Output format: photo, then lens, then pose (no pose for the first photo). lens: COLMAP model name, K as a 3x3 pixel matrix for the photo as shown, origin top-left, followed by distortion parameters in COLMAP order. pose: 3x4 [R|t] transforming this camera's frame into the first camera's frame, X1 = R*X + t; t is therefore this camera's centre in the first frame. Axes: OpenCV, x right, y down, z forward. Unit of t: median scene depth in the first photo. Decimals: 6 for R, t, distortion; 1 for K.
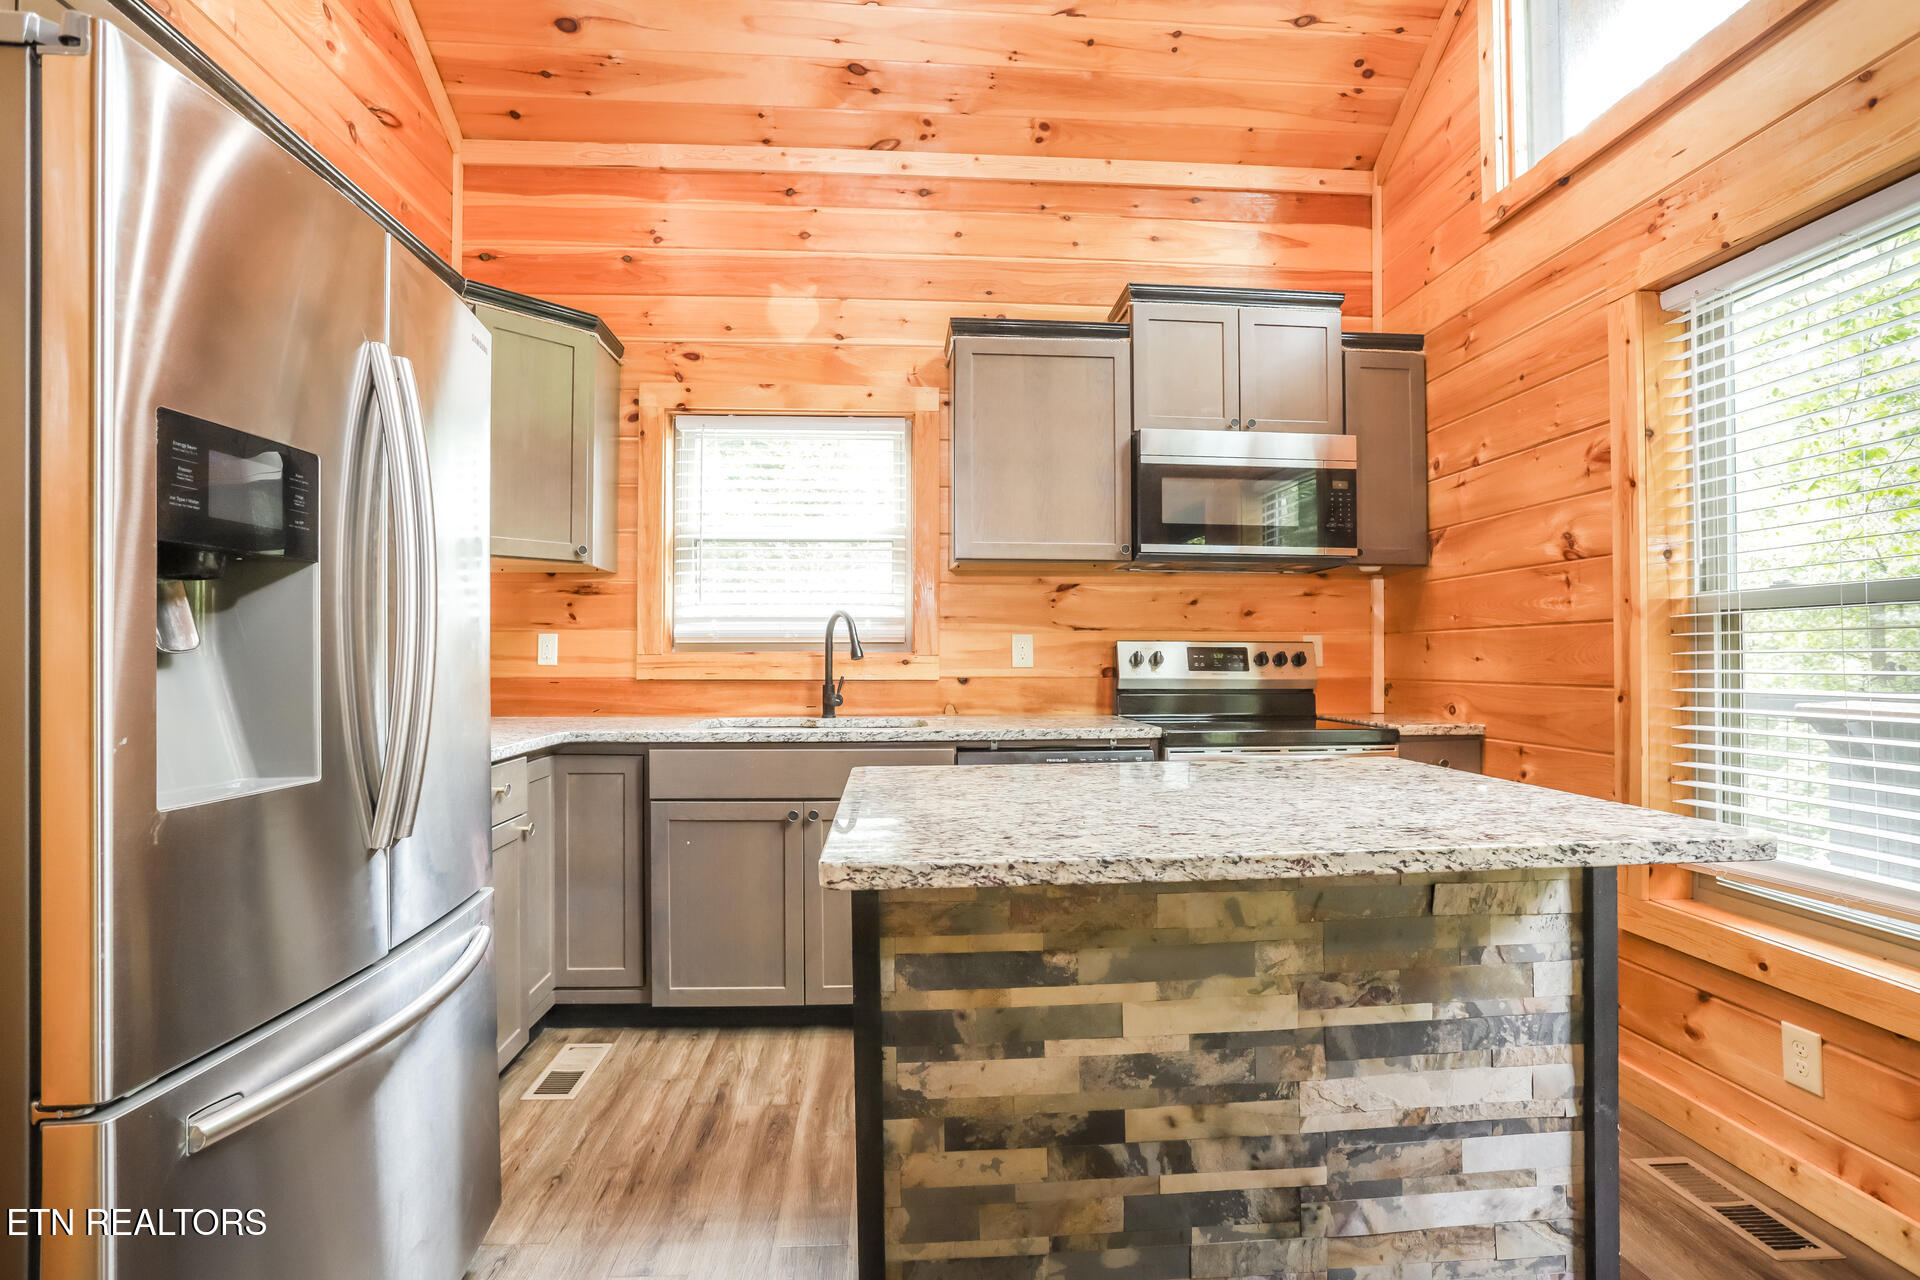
lens RADIAL K [[929.9, 0, 964.5], [0, 929.9, 655.6], [0, 0, 1]] dist [-0.042282, 0.000814]
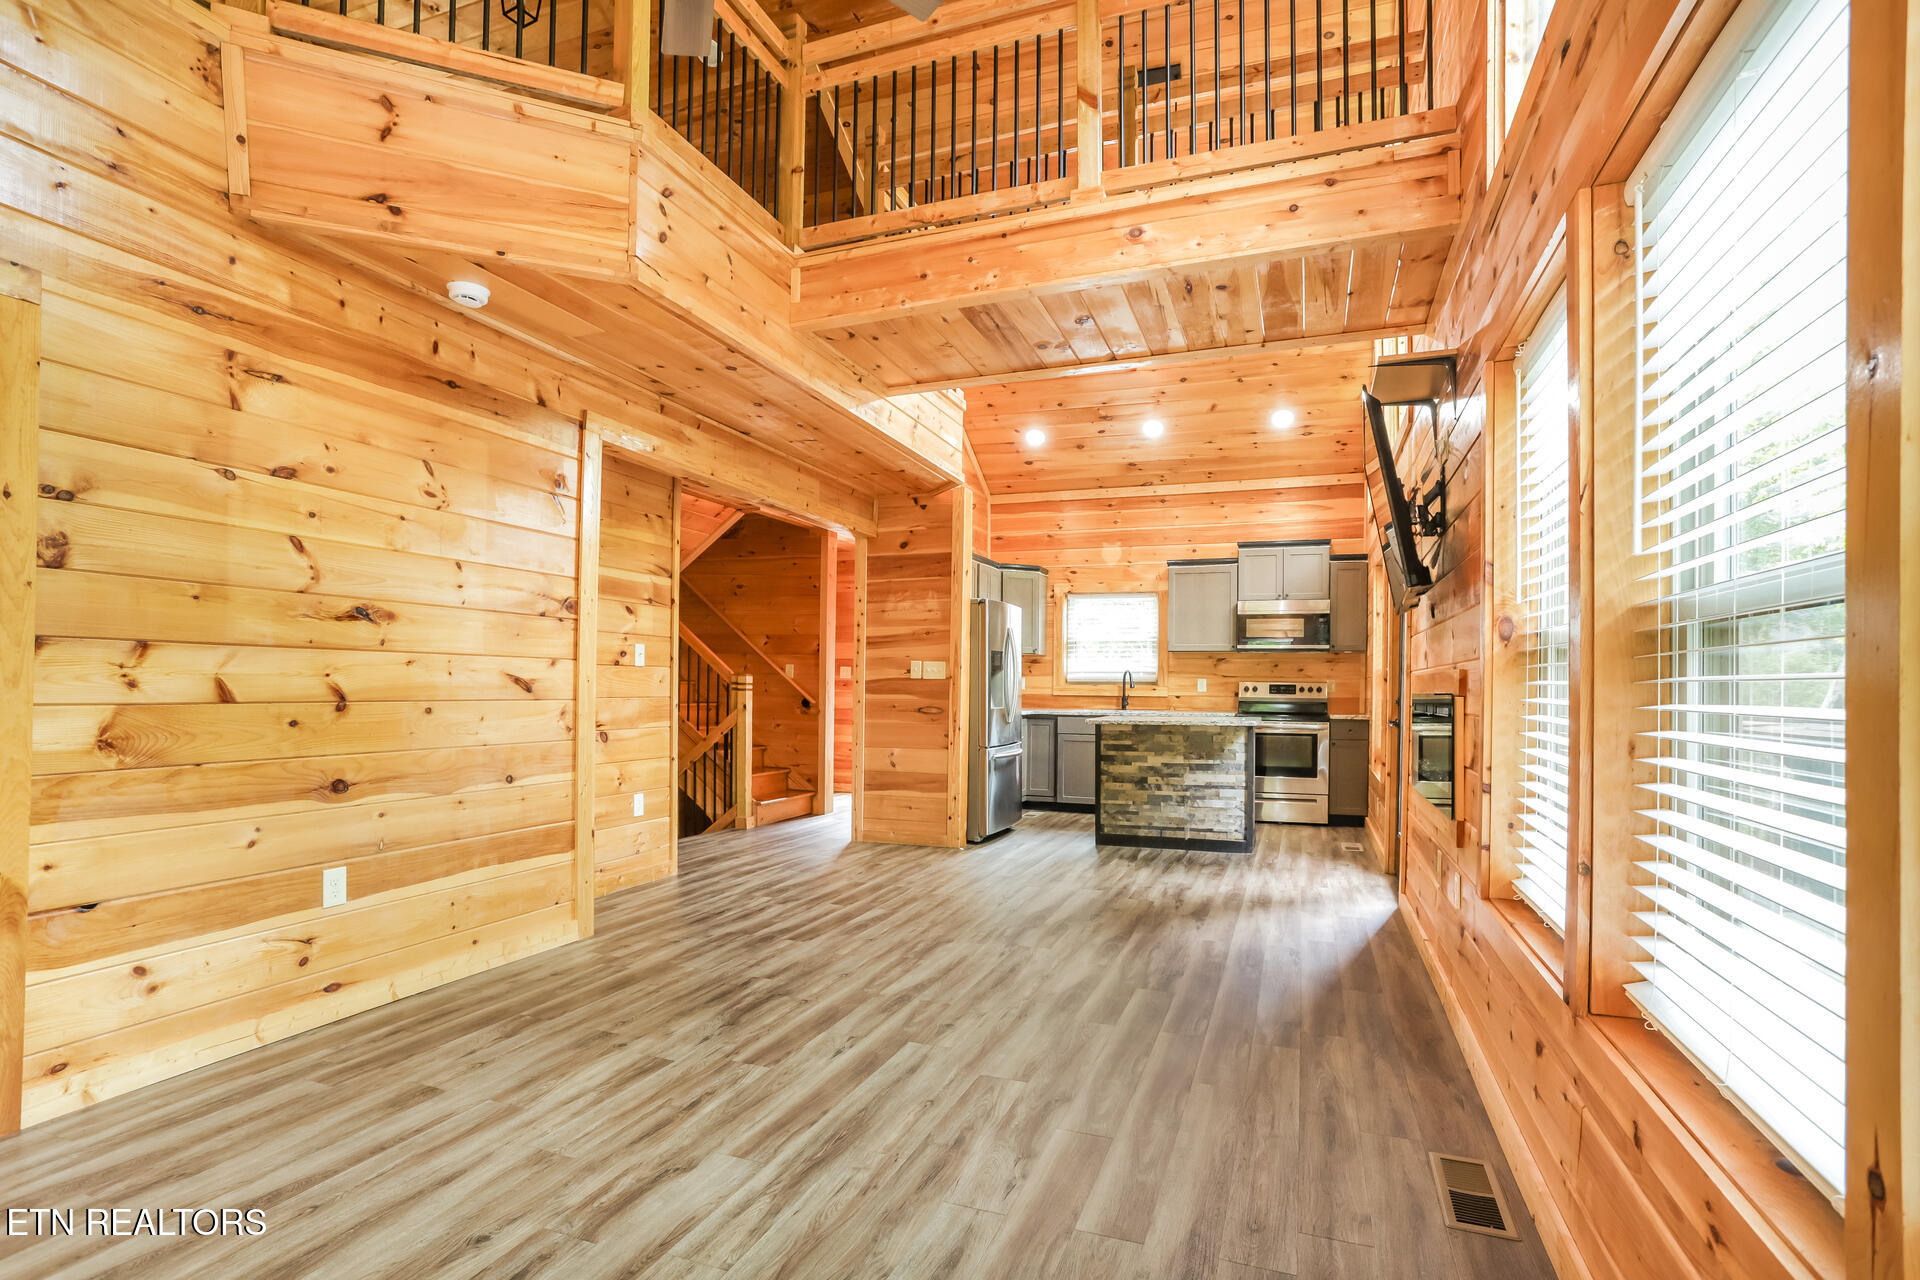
lens RADIAL K [[929.9, 0, 945.2], [0, 929.9, 683.3], [0, 0, 1]] dist [-0.042282, 0.000814]
pose [[0.902712, 0.005306, -0.430212, 0.565577], [-0.006555, 0.999978, -0.001421, -0.003268], [0.430194, 0.004103, 0.902727, -1.698904]]
